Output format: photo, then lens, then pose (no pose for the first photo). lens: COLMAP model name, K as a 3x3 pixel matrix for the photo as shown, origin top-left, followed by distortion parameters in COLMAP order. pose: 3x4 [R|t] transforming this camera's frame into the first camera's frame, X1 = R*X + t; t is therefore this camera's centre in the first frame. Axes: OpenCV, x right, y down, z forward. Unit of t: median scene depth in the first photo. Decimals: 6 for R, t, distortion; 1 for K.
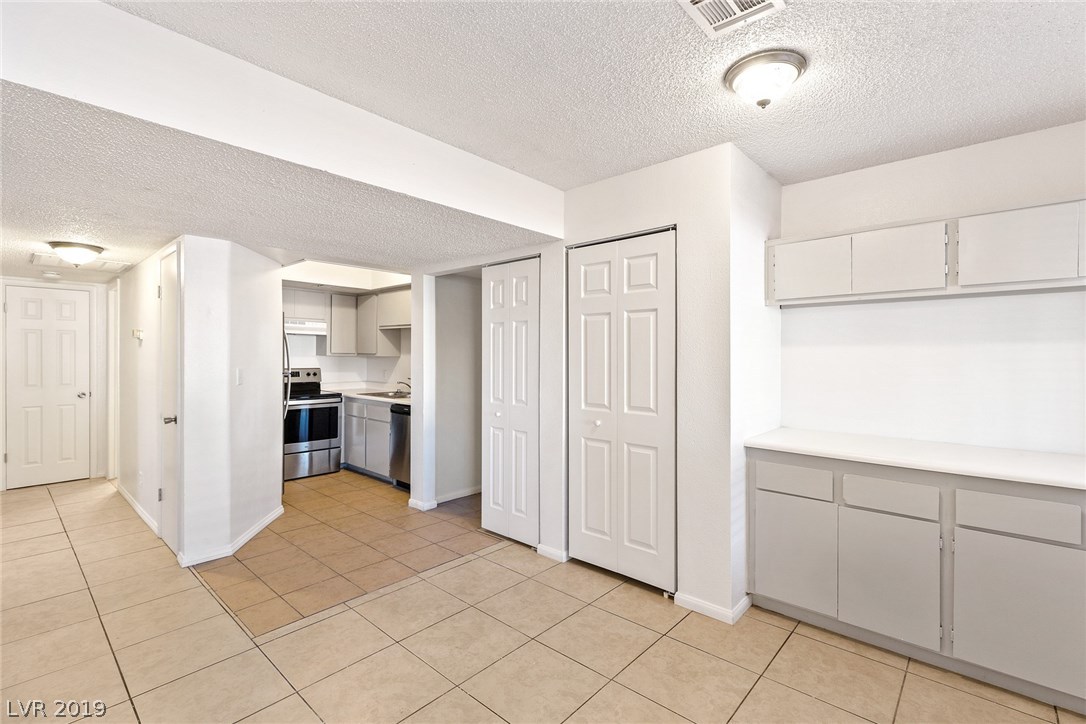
lens RADIAL K [[487.7, 0, 544.7], [0, 487.7, 356.1], [0, 0, 1]] dist [0.001638, 0.000017]
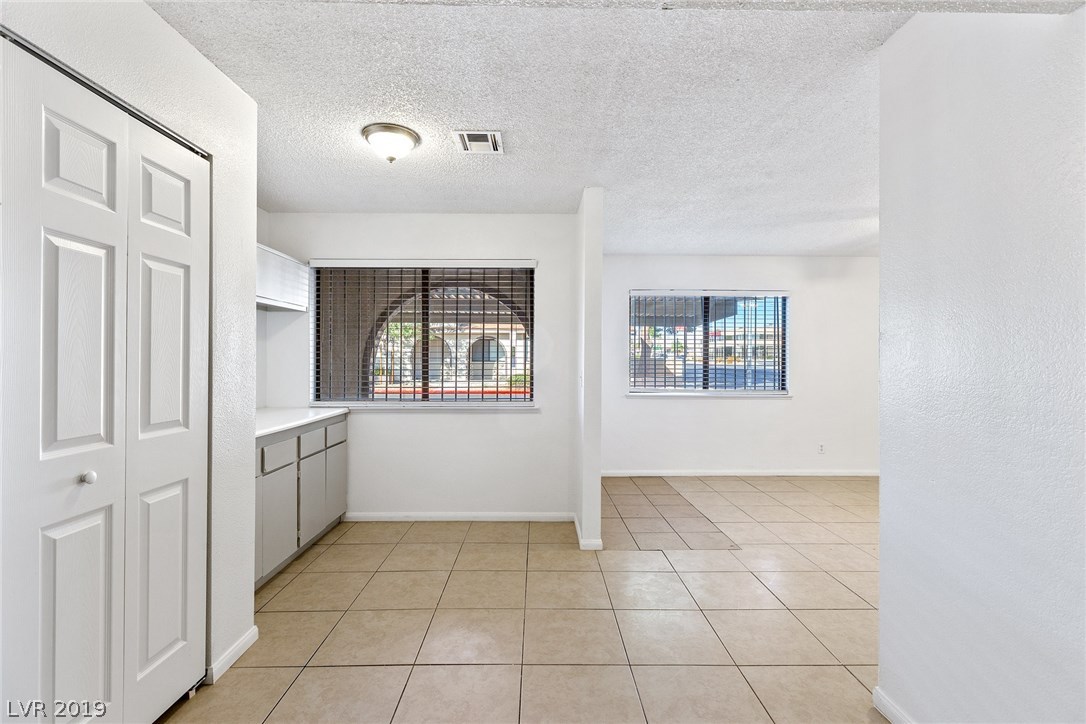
lens RADIAL K [[502.3, 0, 543.0], [0, 502.3, 362.0], [0, 0, 1]] dist [0.002386, 0.000208]
pose [[-0.681318, -0.010832, 0.731908, -0.378825], [-0.006312, 0.999940, 0.008923, 0.014389], [-0.731960, 0.001460, -0.681346, 0.720544]]
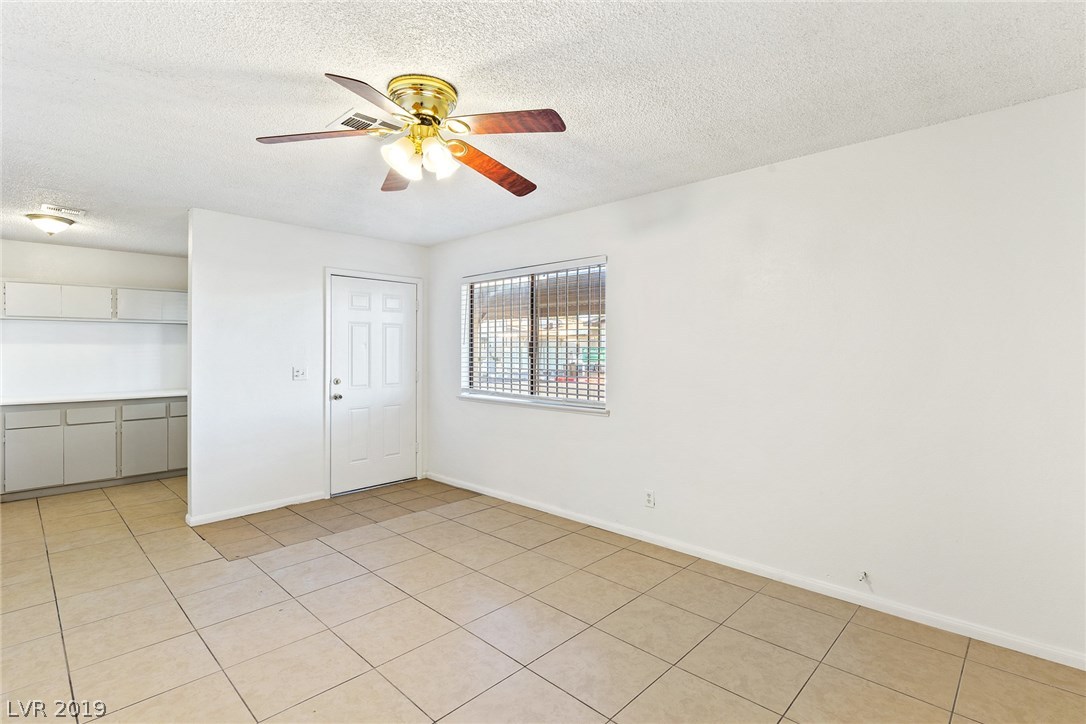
lens RADIAL K [[515.3, 0, 547.9], [0, 515.3, 350.7], [0, 0, 1]] dist [-0.002598, -0.000754]
pose [[0.031261, -0.004627, 0.999501, -0.770053], [0.001633, 0.999988, 0.004578, -0.002459], [-0.999510, 0.001489, 0.031268, -0.555871]]
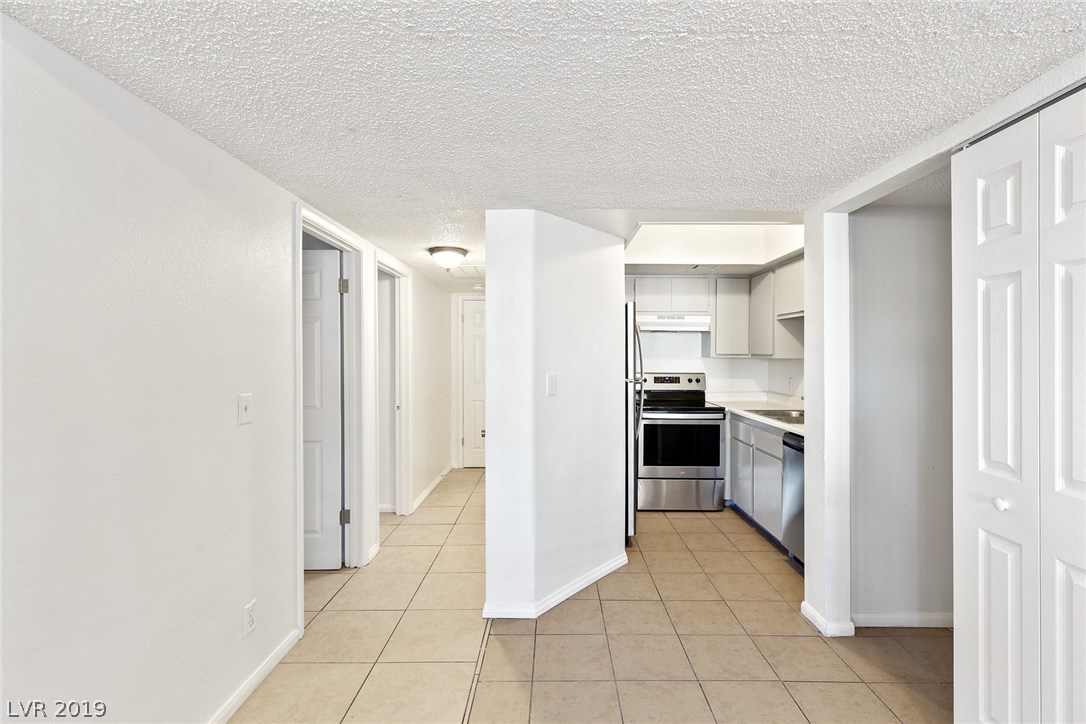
lens RADIAL K [[495.2, 0, 553.2], [0, 495.2, 354.8], [0, 0, 1]] dist [-0.000200, 0.000001]
pose [[0.667570, -0.005085, -0.744530, -0.033023], [0.000506, 0.999980, -0.006377, -0.000629], [0.744547, 0.003880, 0.667559, 0.388732]]
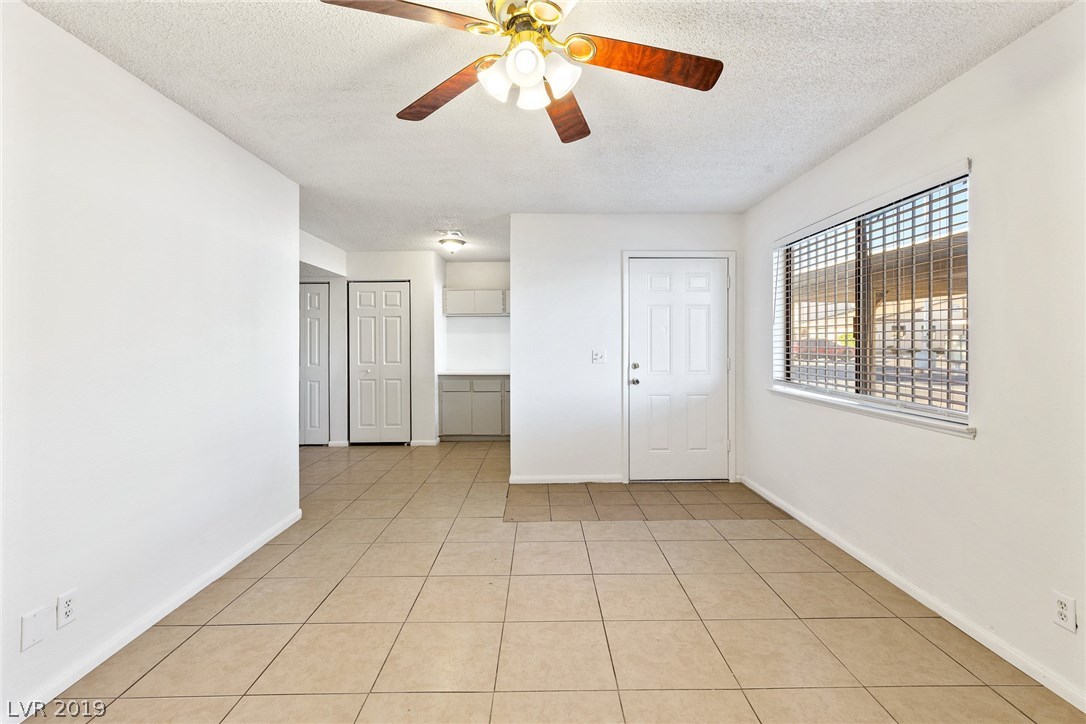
lens RADIAL K [[491.1, 0, 545.8], [0, 491.1, 344.4], [0, 0, 1]] dist [0.001922, -0.000299]
pose [[0.736950, -0.007757, 0.675902, -0.514451], [0.006929, 0.999968, 0.003922, 0.017268], [-0.675911, 0.001793, 0.736981, -0.706466]]
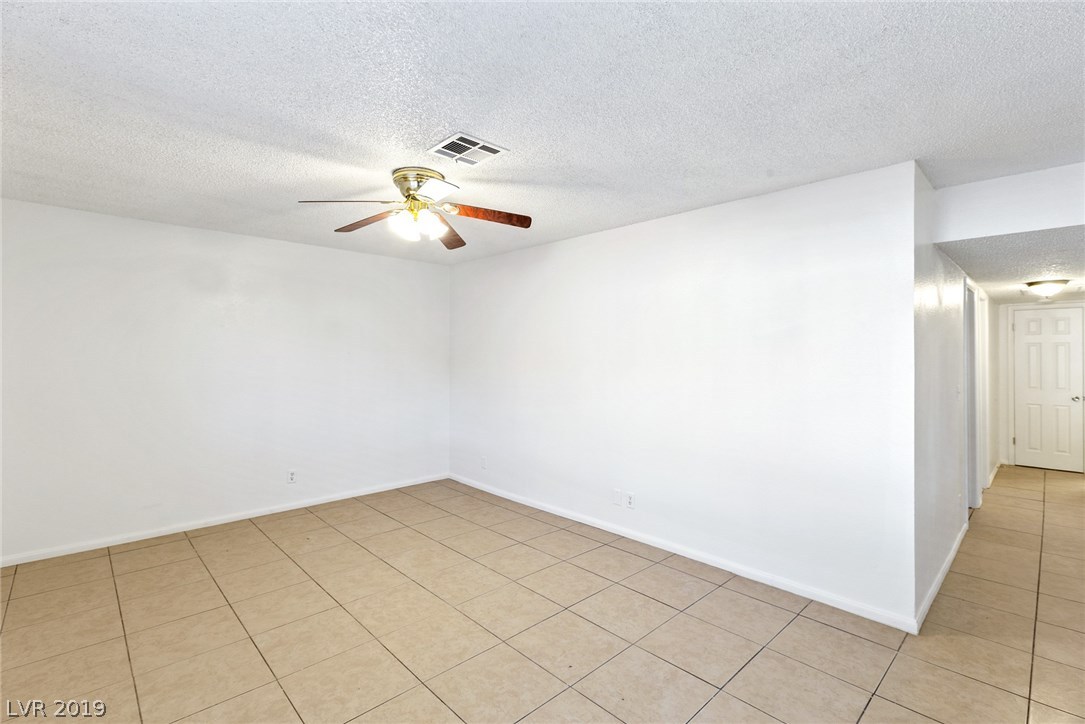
lens RADIAL K [[492.5, 0, 542.0], [0, 492.5, 352.2], [0, 0, 1]] dist [0.001457, -0.000071]
pose [[-0.075384, -0.007822, -0.997124, 0.376129], [-0.005581, 0.999957, -0.007422, -0.016684], [0.997139, 0.005005, -0.075425, -0.202493]]
